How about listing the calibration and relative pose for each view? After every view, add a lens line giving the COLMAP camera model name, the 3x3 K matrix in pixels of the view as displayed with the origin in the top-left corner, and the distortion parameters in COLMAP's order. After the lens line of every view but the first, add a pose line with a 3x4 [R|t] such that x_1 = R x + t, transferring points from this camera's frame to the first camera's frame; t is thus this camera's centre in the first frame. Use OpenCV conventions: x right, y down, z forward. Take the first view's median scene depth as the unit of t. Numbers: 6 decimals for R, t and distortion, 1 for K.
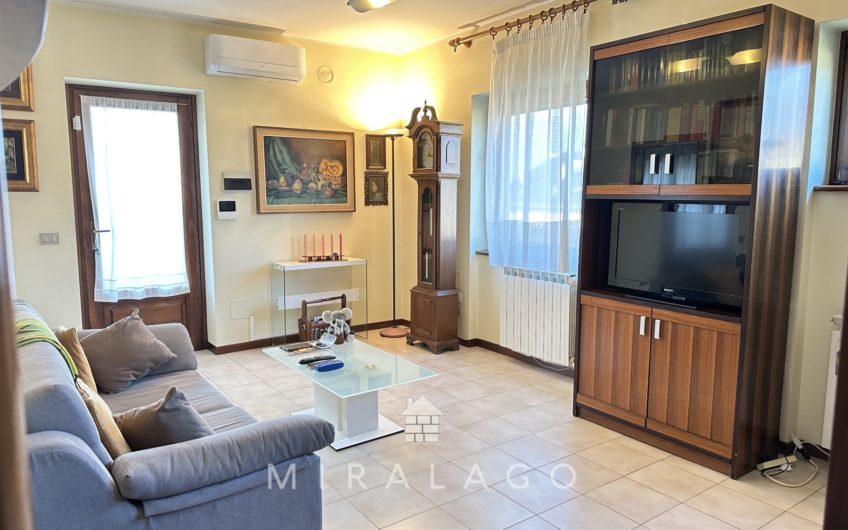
lens RADIAL K [[587.5, 0, 420.8], [0, 587.5, 263.7], [0, 0, 1]] dist [0.139357, -0.220163]
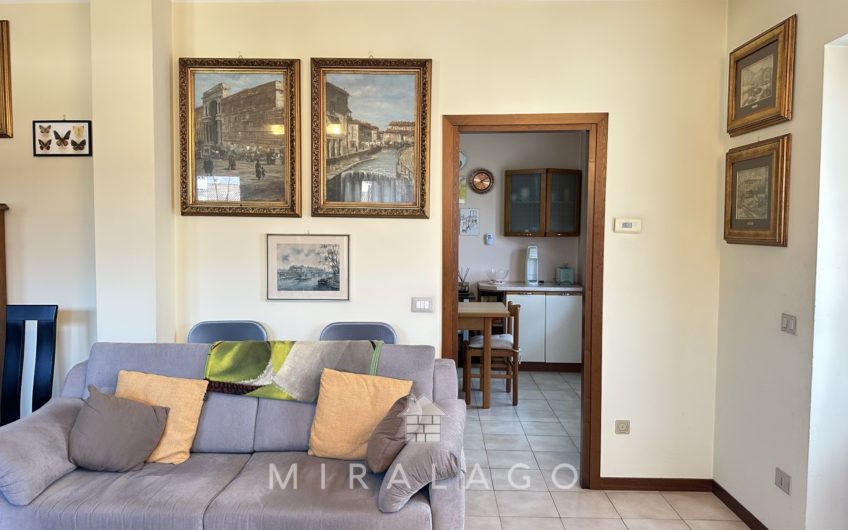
lens RADIAL K [[587.5, 0, 420.8], [0, 587.5, 263.7], [0, 0, 1]] dist [0.139357, -0.220163]
pose [[-0.601450, 0.039019, -0.797957, 0.081327], [-0.106119, 0.986054, 0.128202, -0.123430], [0.791831, 0.161785, -0.588921, 0.925018]]
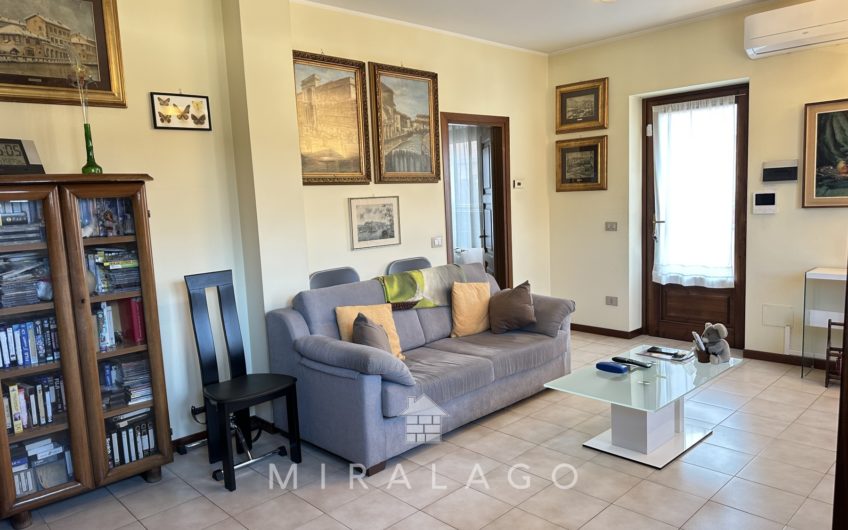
lens RADIAL K [[587.5, 0, 420.8], [0, 587.5, 263.7], [0, 0, 1]] dist [0.139357, -0.220163]
pose [[0.136712, 0.106352, -0.984885, 0.519601], [-0.077670, 0.992310, 0.096373, -0.047265], [0.987561, 0.063321, 0.143921, 0.364732]]
